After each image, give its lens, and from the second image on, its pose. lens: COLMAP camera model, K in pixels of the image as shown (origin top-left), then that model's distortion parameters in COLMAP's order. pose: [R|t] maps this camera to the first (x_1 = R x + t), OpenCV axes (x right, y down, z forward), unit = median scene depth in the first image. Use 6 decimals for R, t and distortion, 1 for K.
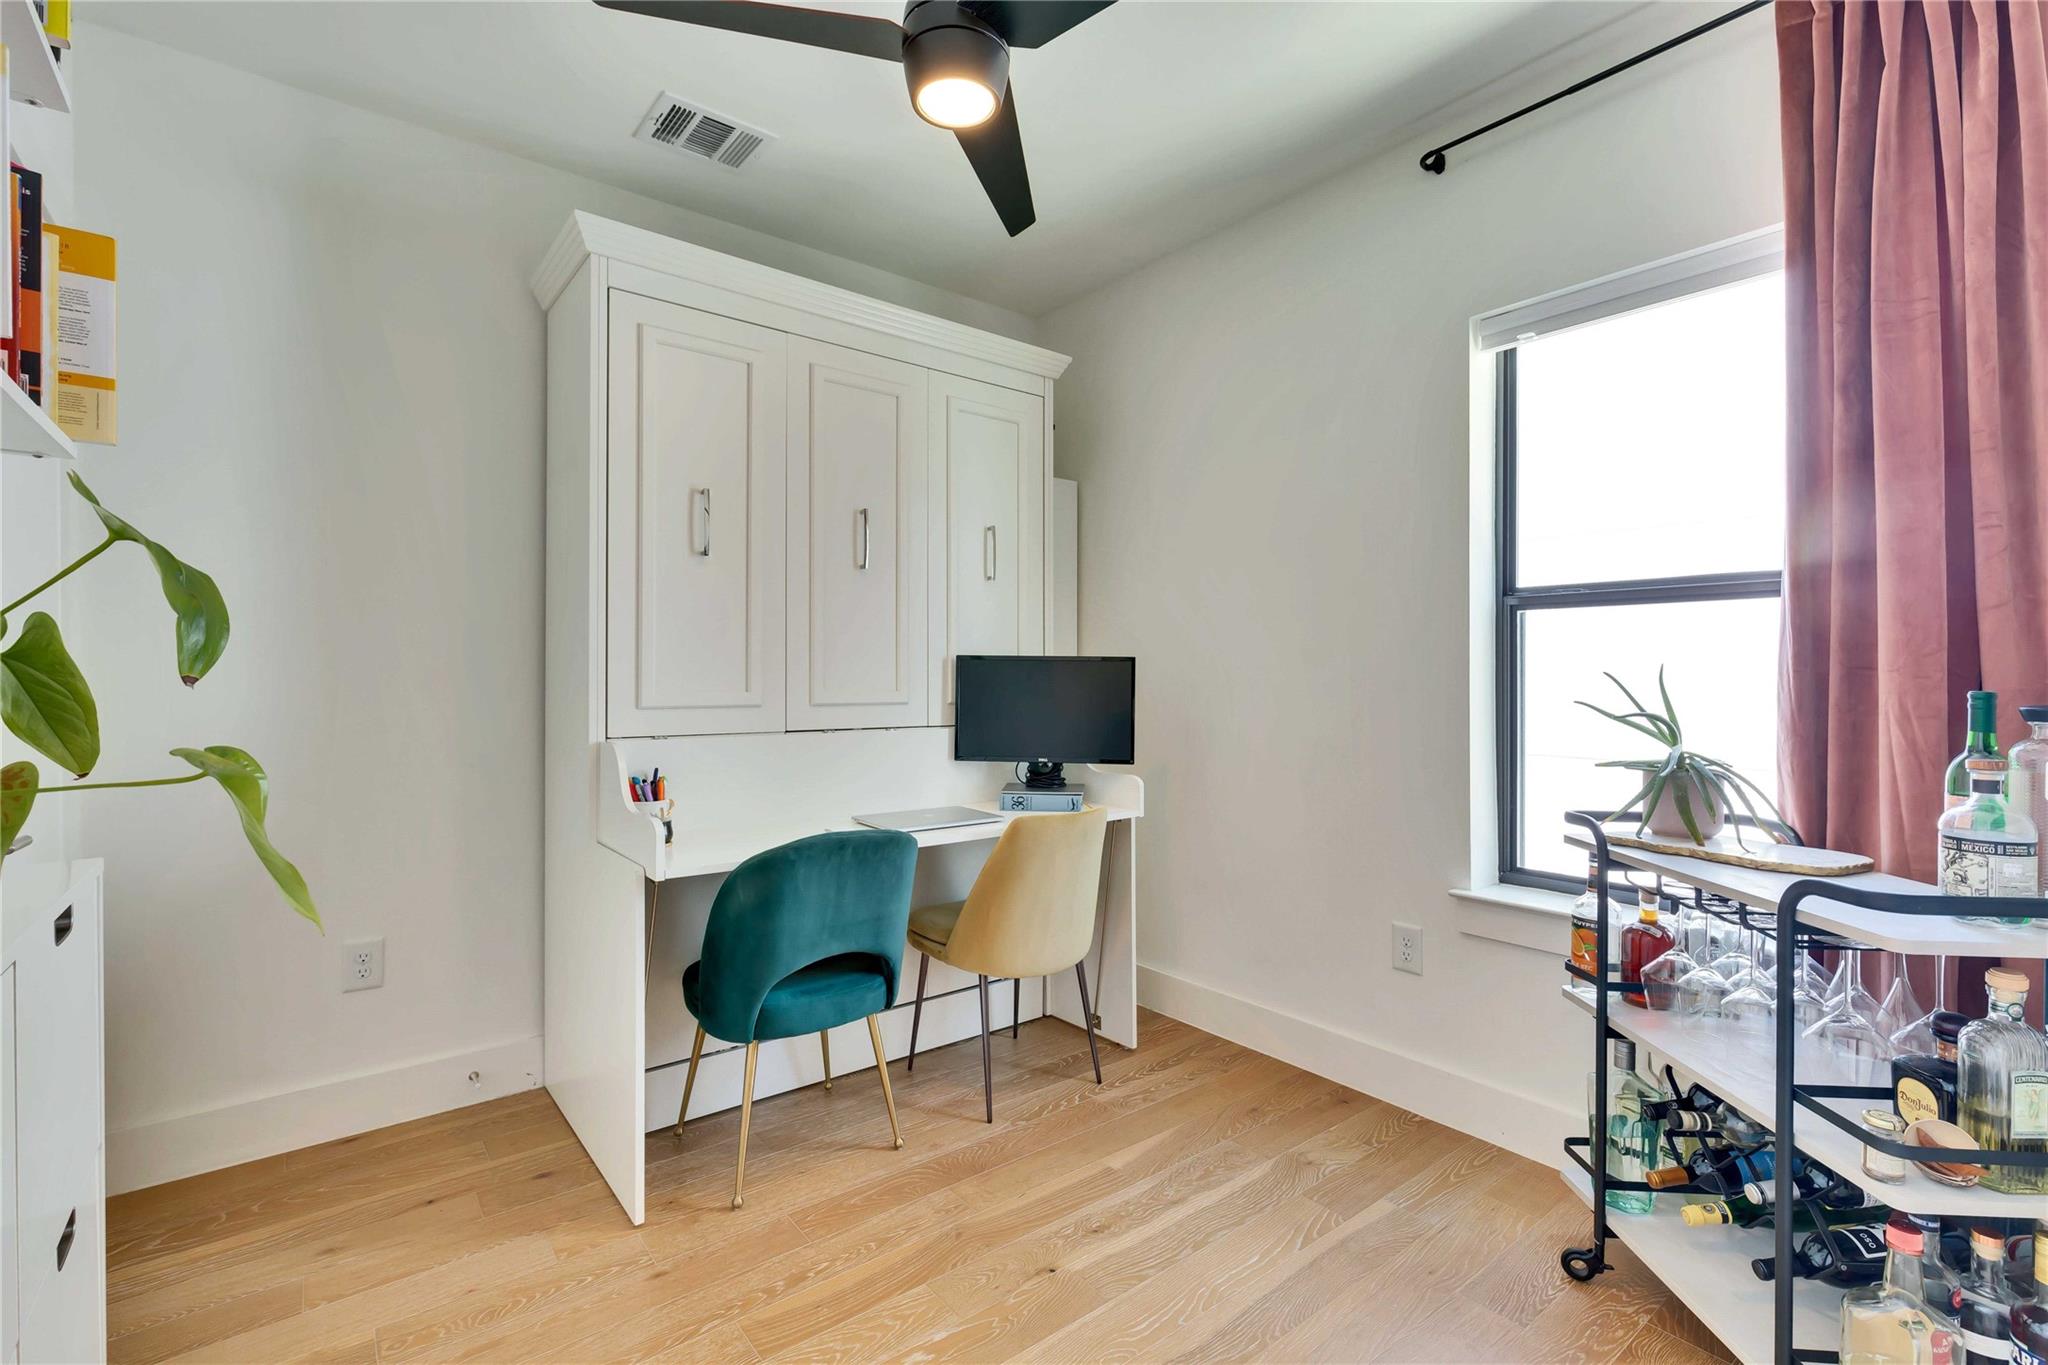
lens RADIAL K [[915.5, 0, 1022.7], [0, 915.5, 678.5], [0, 0, 1]] dist [0.000518, 0.000179]
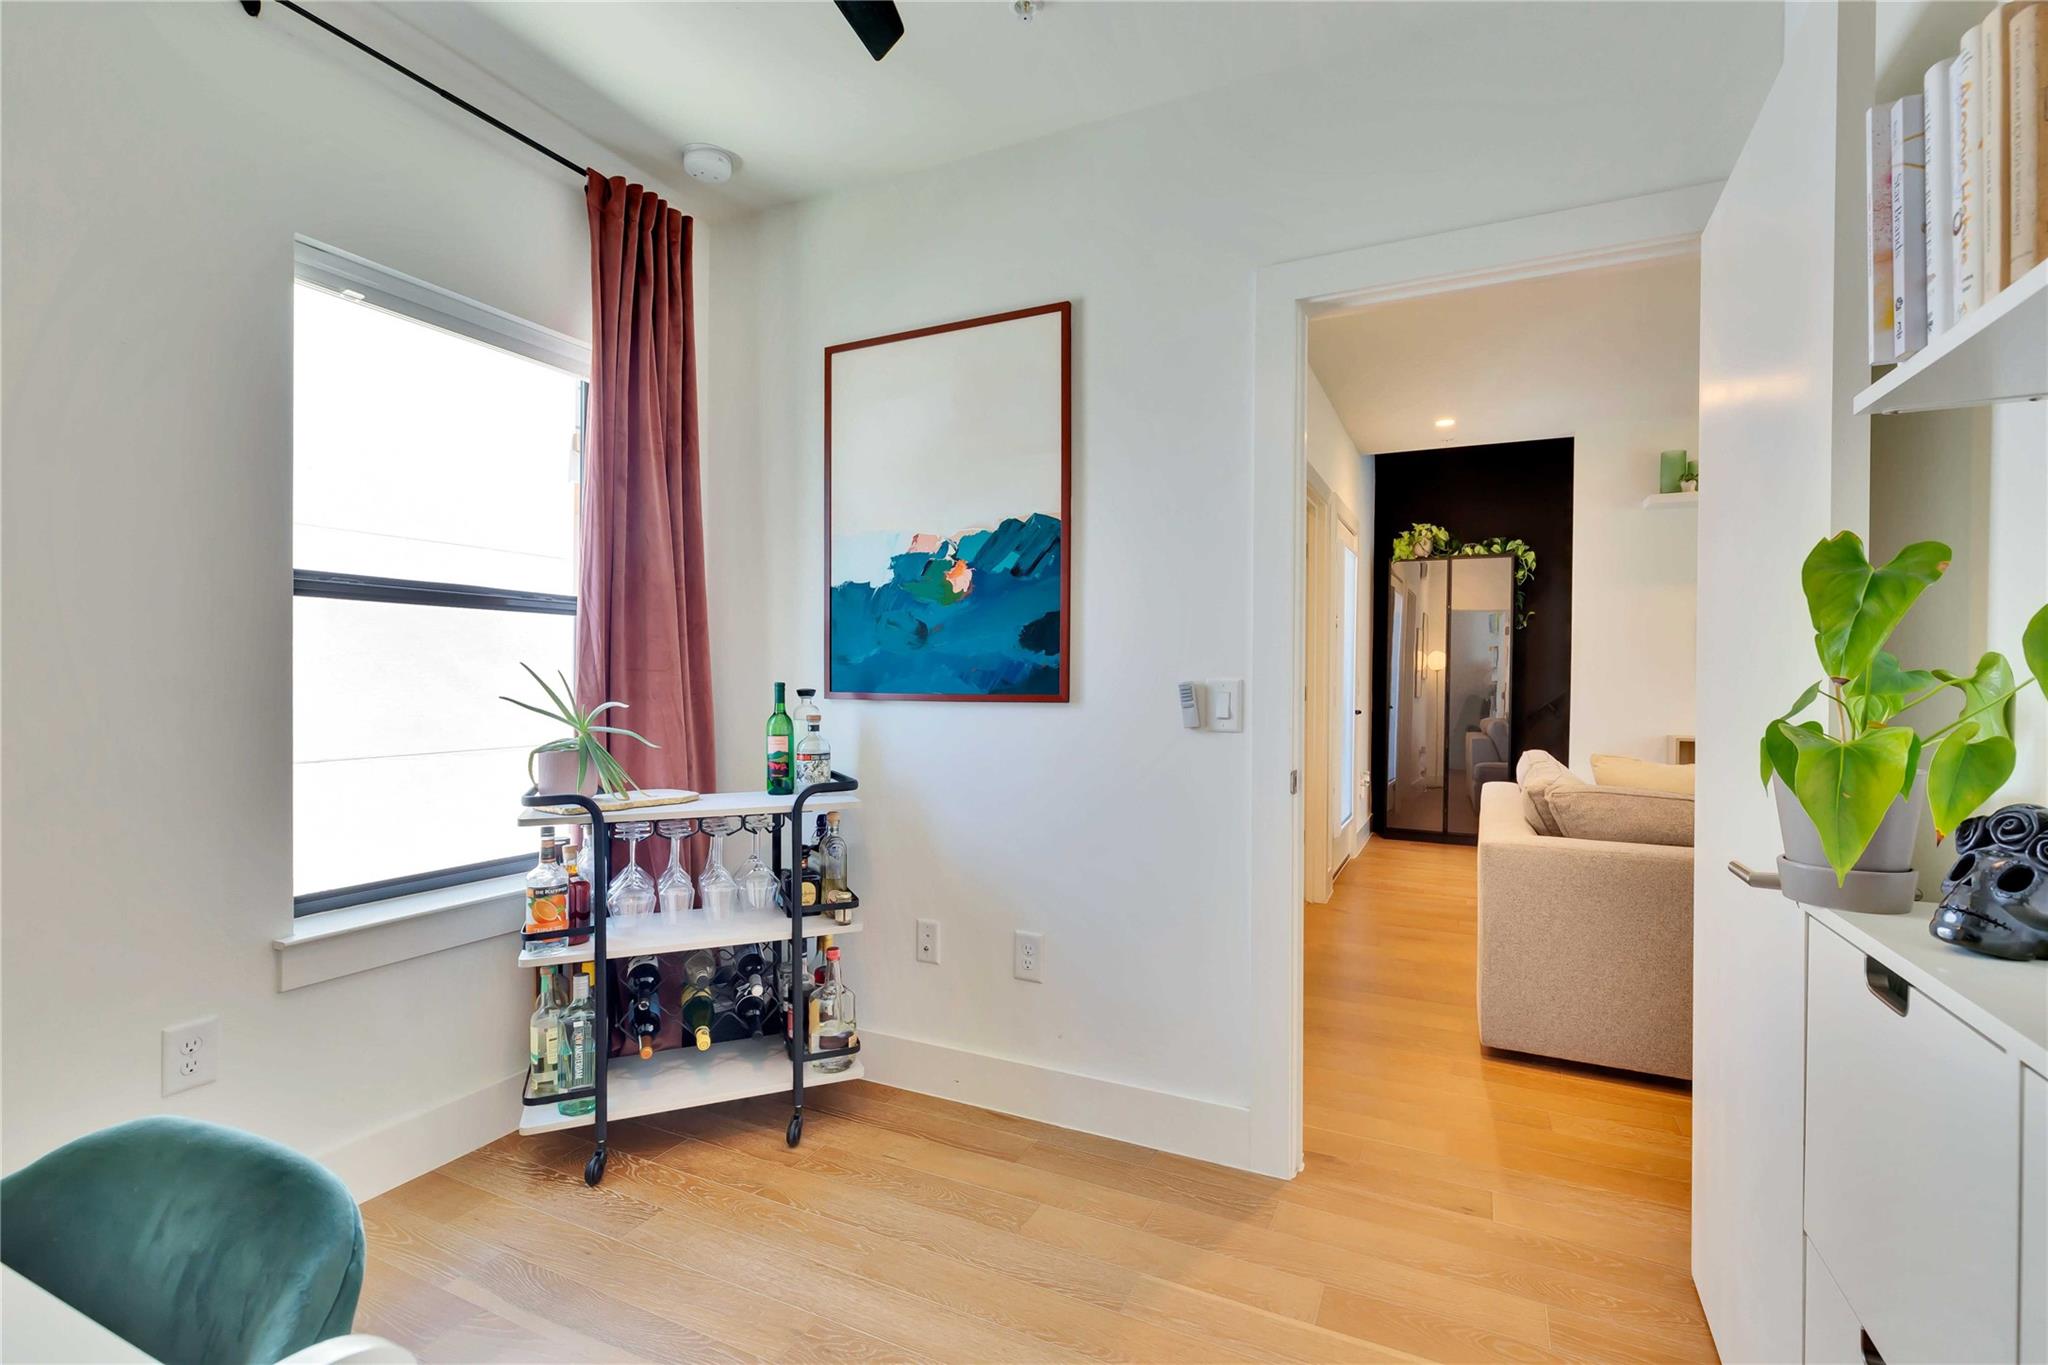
lens RADIAL K [[915.5, 0, 1022.7], [0, 915.5, 678.5], [0, 0, 1]] dist [0.000518, 0.000179]
pose [[-0.423005, -0.000479, 0.906127, -0.654241], [-0.004077, 0.999991, -0.001374, 0.003250], [-0.906118, -0.004276, -0.423003, 0.939380]]
